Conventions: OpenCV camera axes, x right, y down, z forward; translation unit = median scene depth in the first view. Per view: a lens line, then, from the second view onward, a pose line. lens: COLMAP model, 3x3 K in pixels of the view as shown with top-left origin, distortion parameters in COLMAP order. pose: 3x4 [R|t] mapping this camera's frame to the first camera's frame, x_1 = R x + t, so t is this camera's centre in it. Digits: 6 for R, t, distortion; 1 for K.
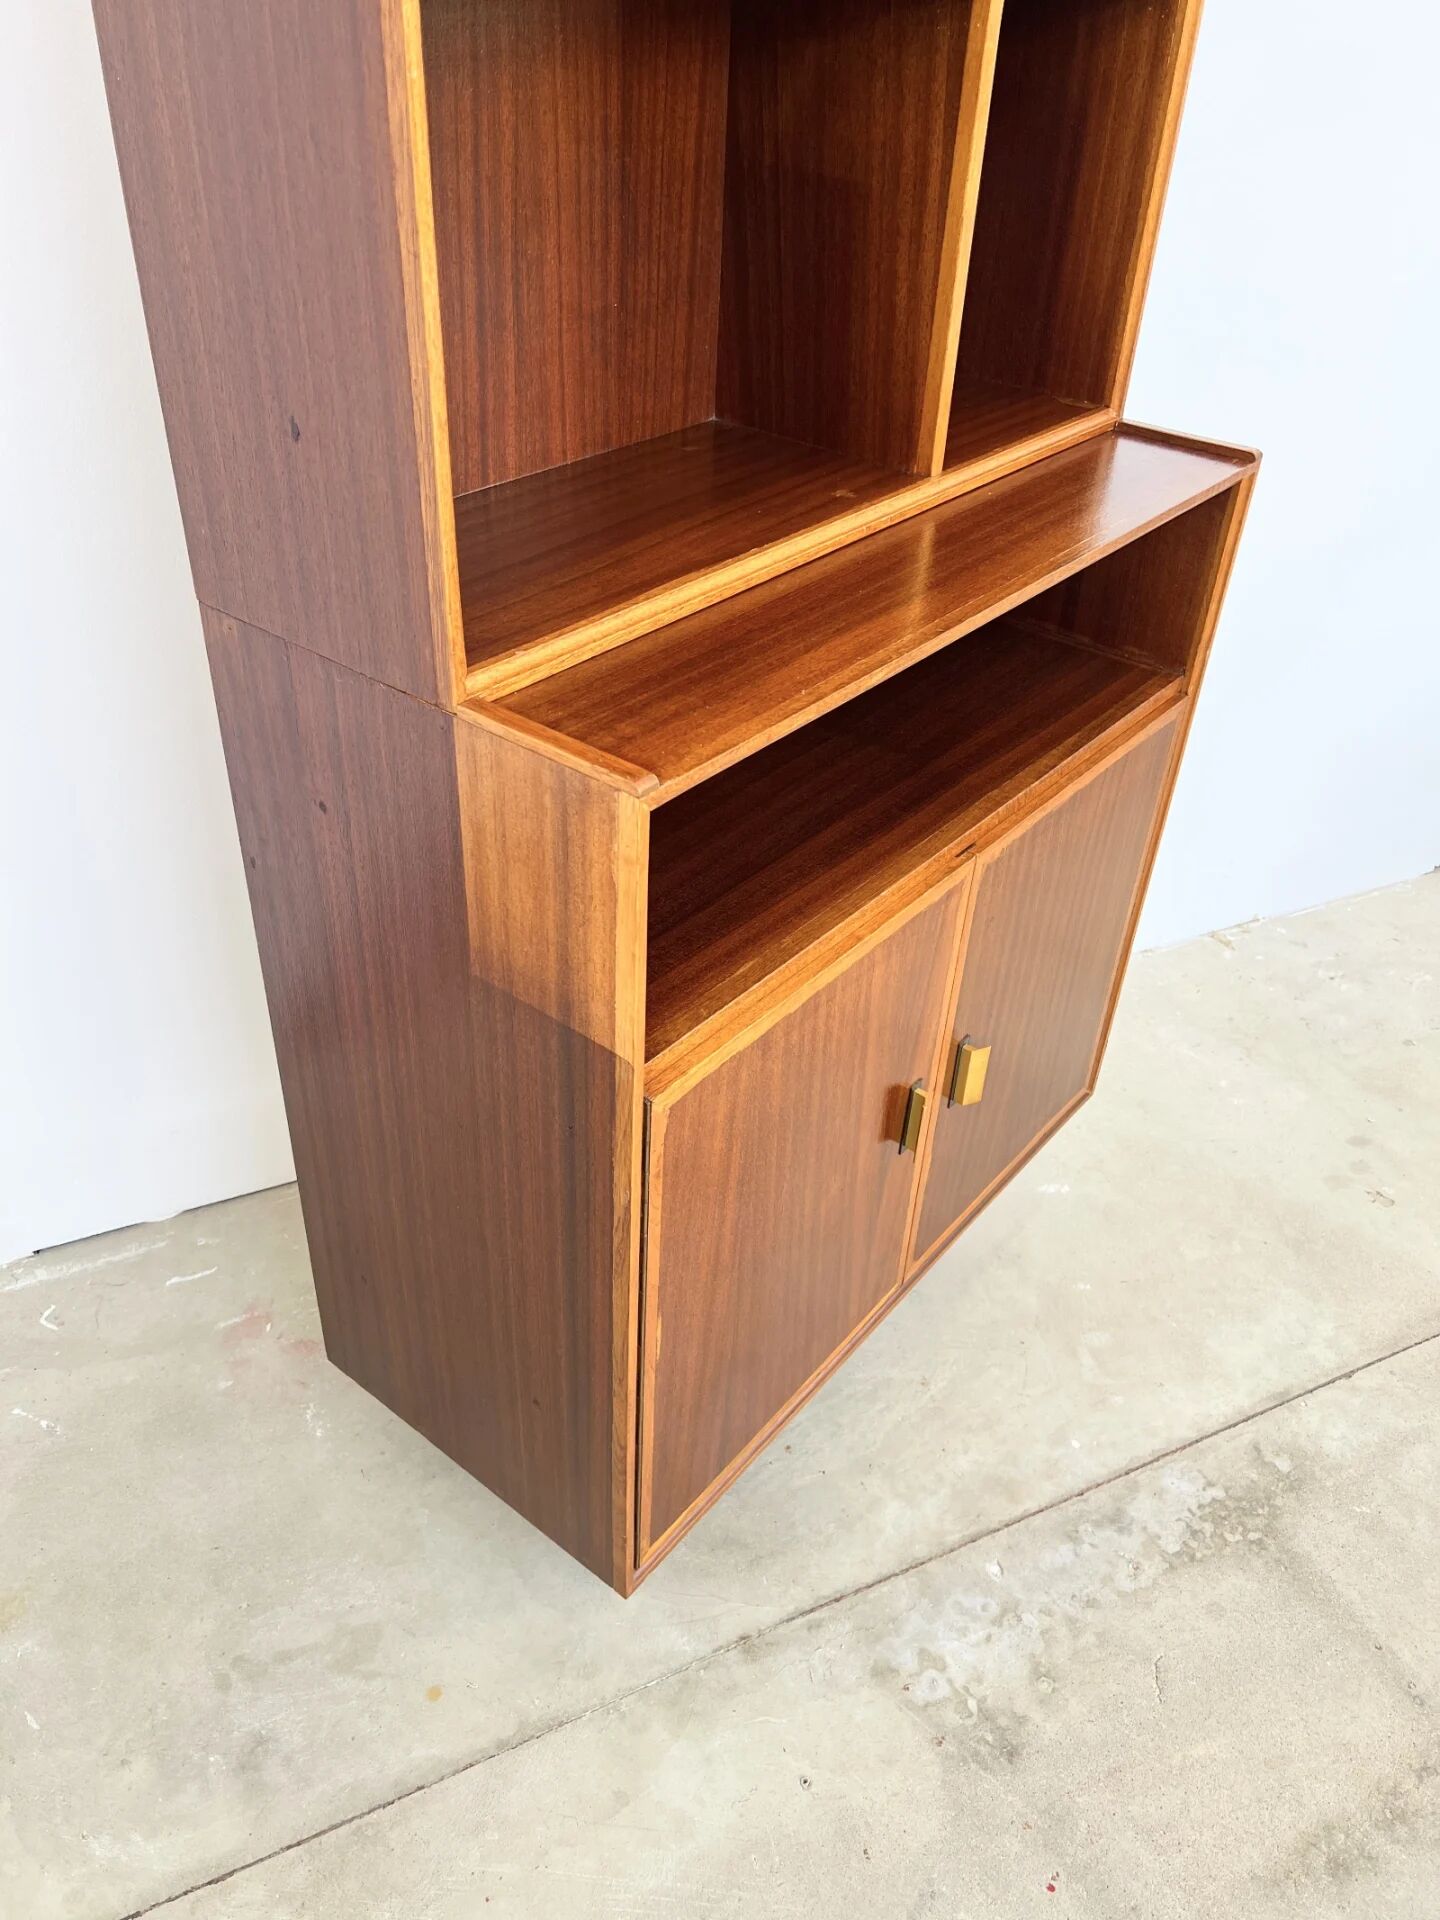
lens RADIAL K [[1459.7, 0, 719.4], [0, 1459.7, 980.2], [0, 0, 1]] dist [0.047681, -0.056843]
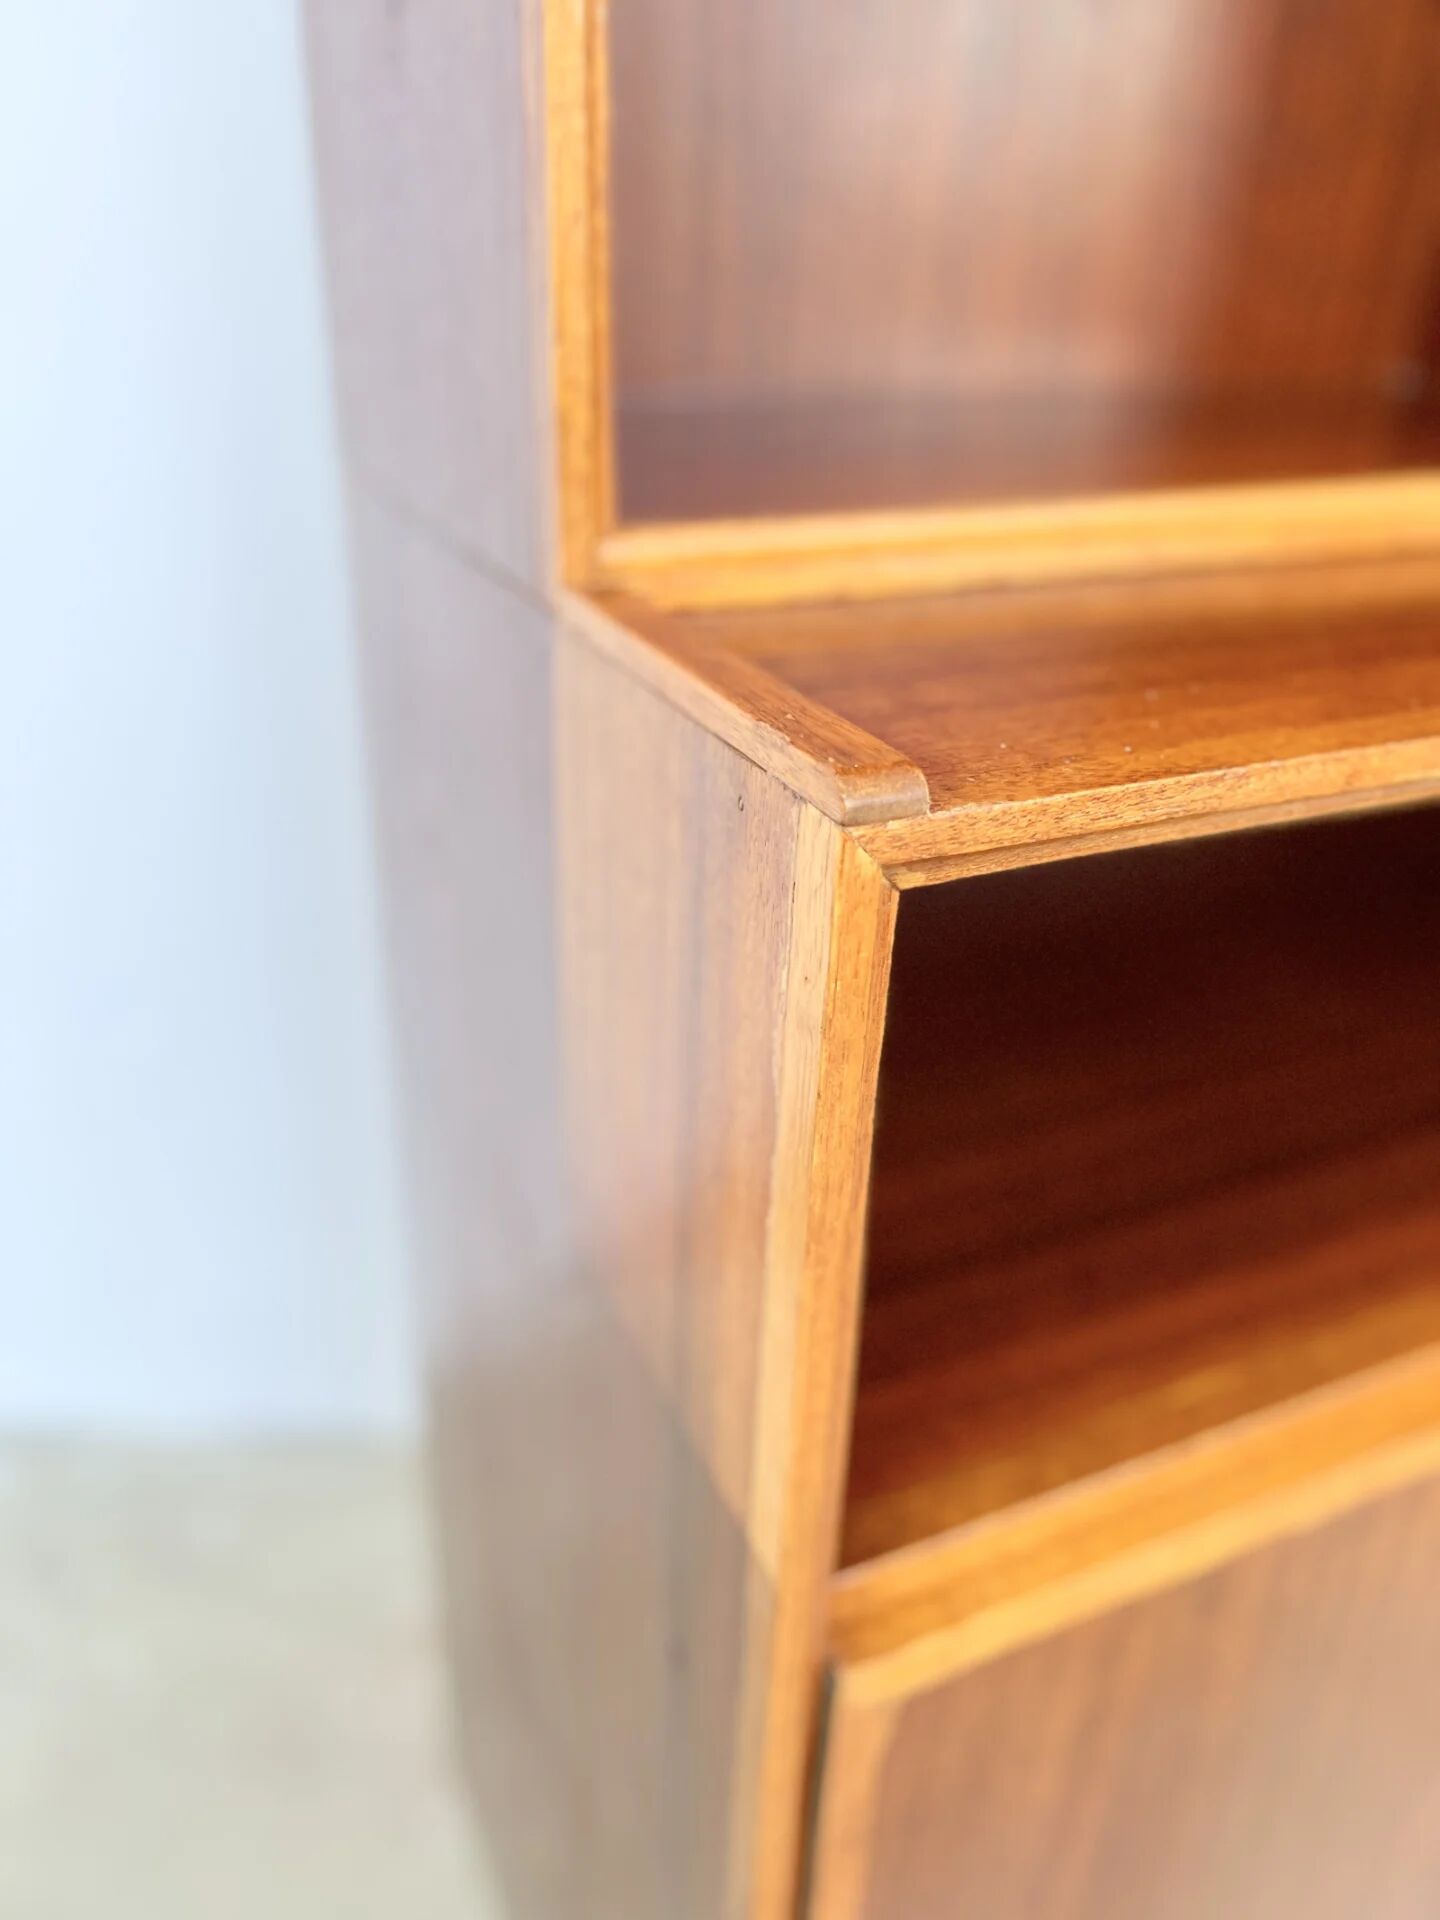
lens RADIAL K [[1459.7, 0, 702.6], [0, 1459.7, 949.7], [0, 0, 1]] dist [0.047681, -0.056843]
pose [[0.892866, 0.190108, -0.408227, 0.029601], [-0.257306, 0.959340, -0.116018, -0.032198], [0.369572, 0.208627, 0.905478, 0.415408]]
